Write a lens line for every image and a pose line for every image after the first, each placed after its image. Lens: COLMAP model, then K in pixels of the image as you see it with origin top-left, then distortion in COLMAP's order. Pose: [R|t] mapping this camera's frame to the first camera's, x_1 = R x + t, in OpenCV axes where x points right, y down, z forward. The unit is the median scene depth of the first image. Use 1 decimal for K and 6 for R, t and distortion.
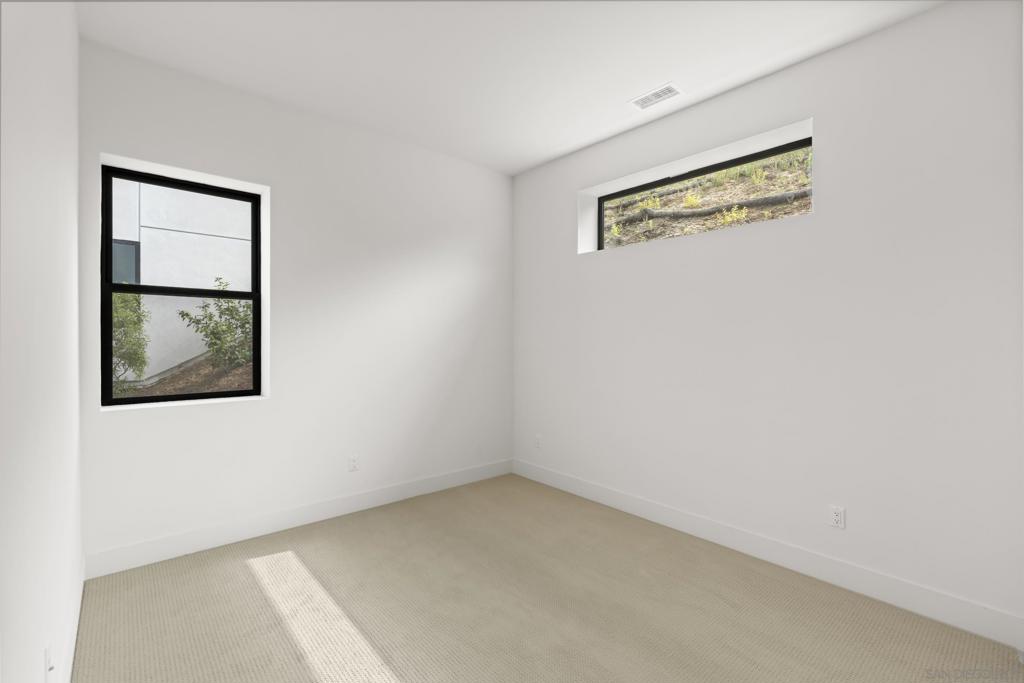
lens RADIAL K [[445.0, 0, 513.3], [0, 445.0, 344.3], [0, 0, 1]] dist [0.000423, 0.000041]
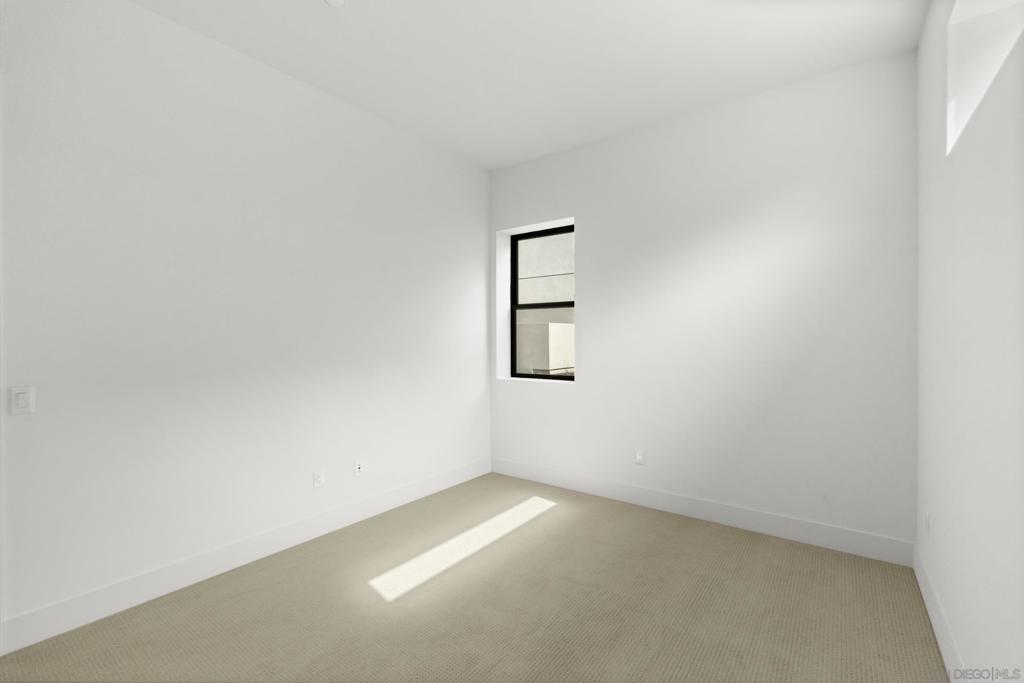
lens RADIAL K [[445.0, 0, 513.3], [0, 445.0, 344.3], [0, 0, 1]] dist [0.000423, 0.000041]
pose [[0.207951, 0.005203, -0.978126, 0.731888], [-0.006499, 0.999971, 0.003937, 0.006474], [0.978118, 0.005538, 0.207978, 0.633470]]
